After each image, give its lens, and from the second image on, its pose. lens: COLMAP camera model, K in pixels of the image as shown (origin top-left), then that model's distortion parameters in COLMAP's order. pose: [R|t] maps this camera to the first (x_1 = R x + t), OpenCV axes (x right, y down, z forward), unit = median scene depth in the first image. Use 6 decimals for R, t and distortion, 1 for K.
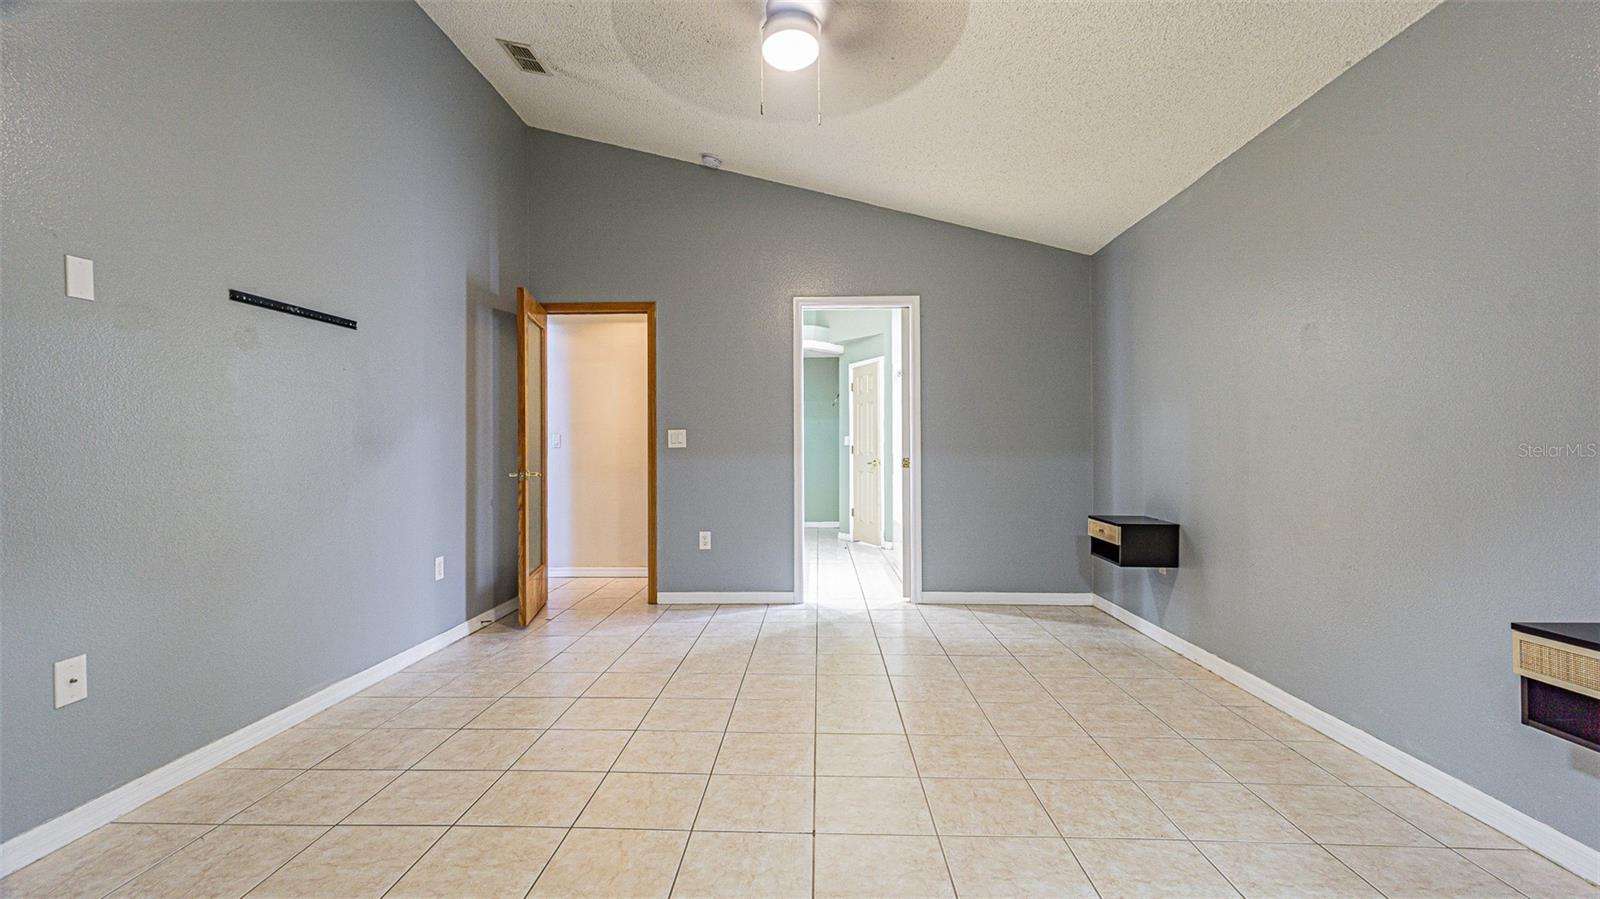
lens RADIAL K [[683.3, 0, 797.1], [0, 683.3, 446.3], [0, 0, 1]] dist [-0.001277, -0.000162]
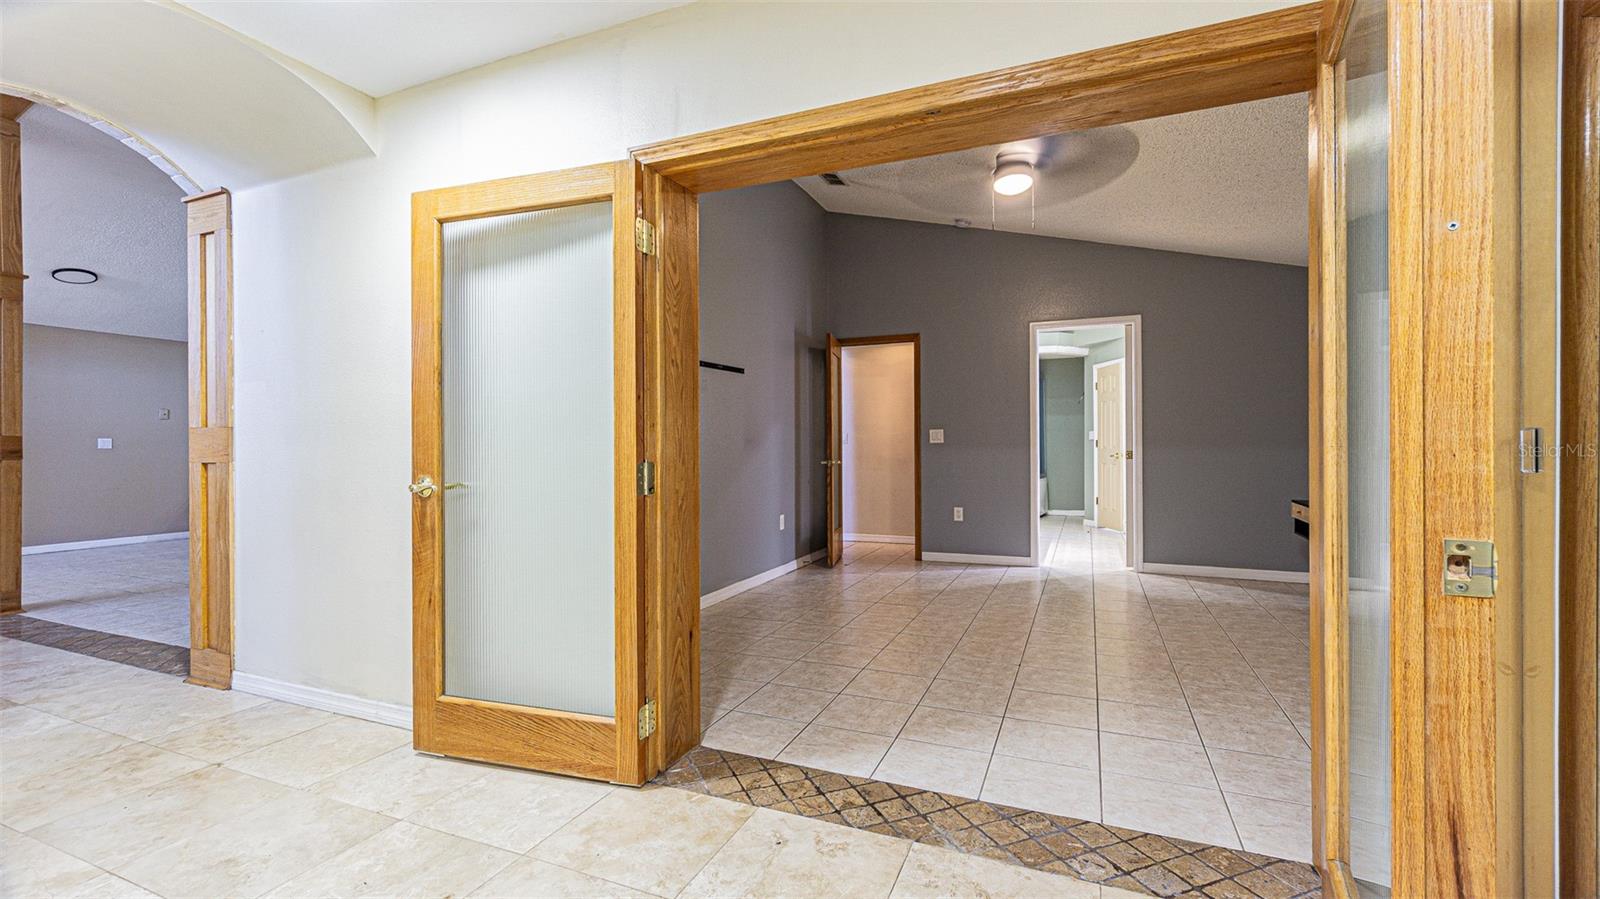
lens RADIAL K [[683.3, 0, 797.1], [0, 683.3, 446.3], [0, 0, 1]] dist [-0.001277, -0.000162]
pose [[0.932427, -0.001878, -0.361354, 0.054590], [0.005240, 0.999952, 0.008325, -0.004295], [0.361321, -0.009656, 0.932392, -0.358475]]
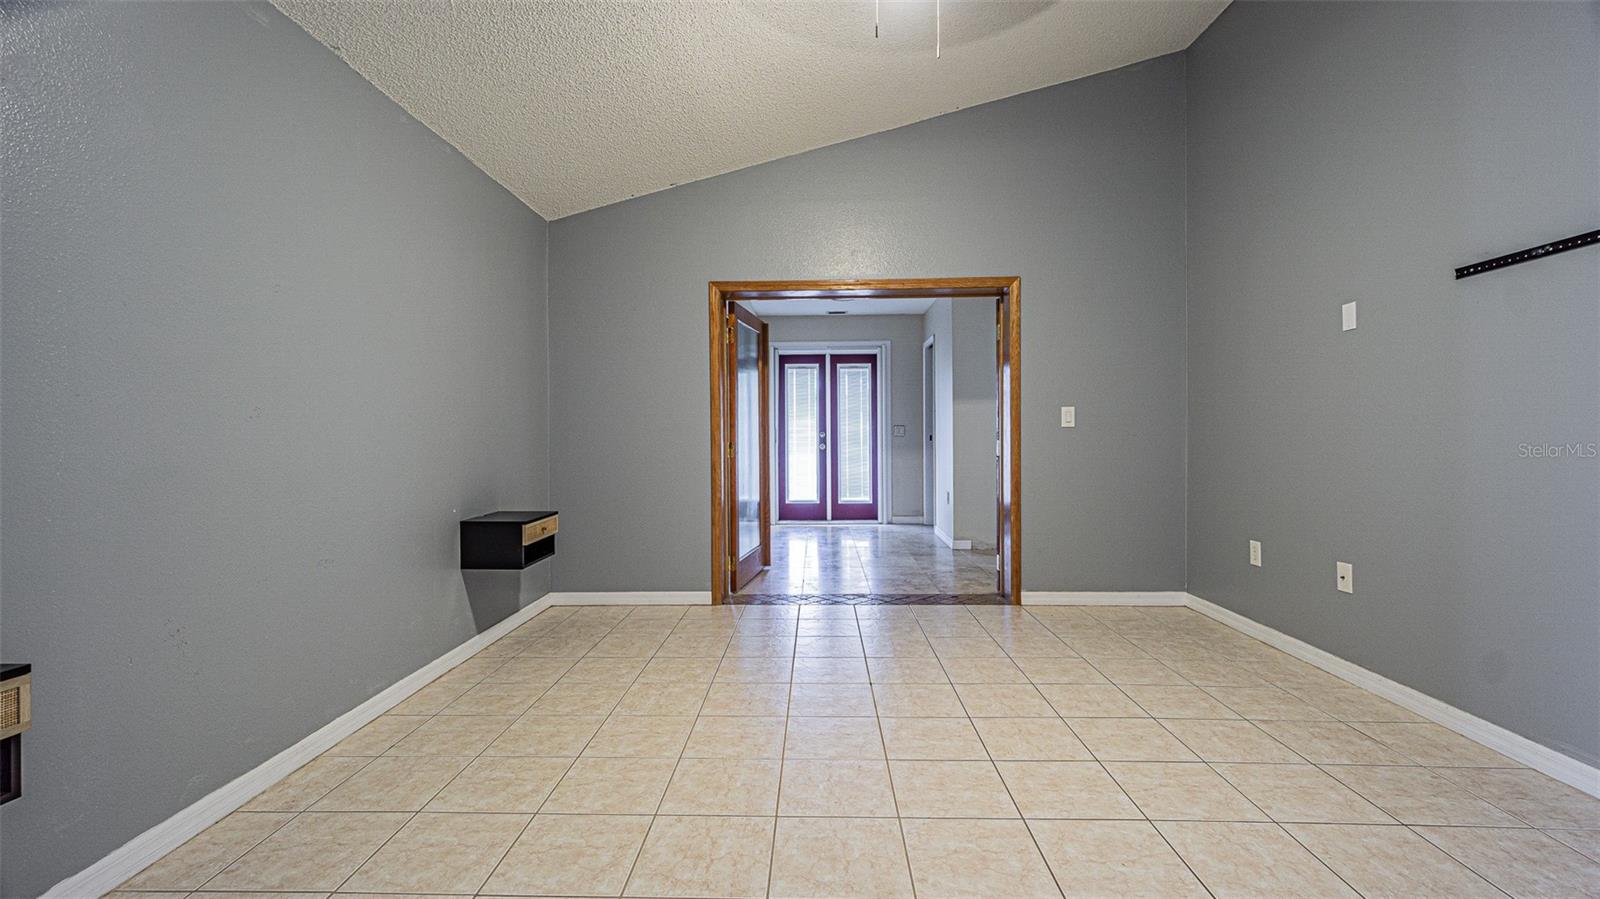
lens RADIAL K [[683.3, 0, 797.1], [0, 683.3, 446.3], [0, 0, 1]] dist [-0.001277, -0.000162]
pose [[-0.999953, 0.009738, 0.000039, 0.079932], [0.009738, 0.999898, 0.010401, 0.006416], [0.000063, 0.010401, -0.999946, 1.094949]]
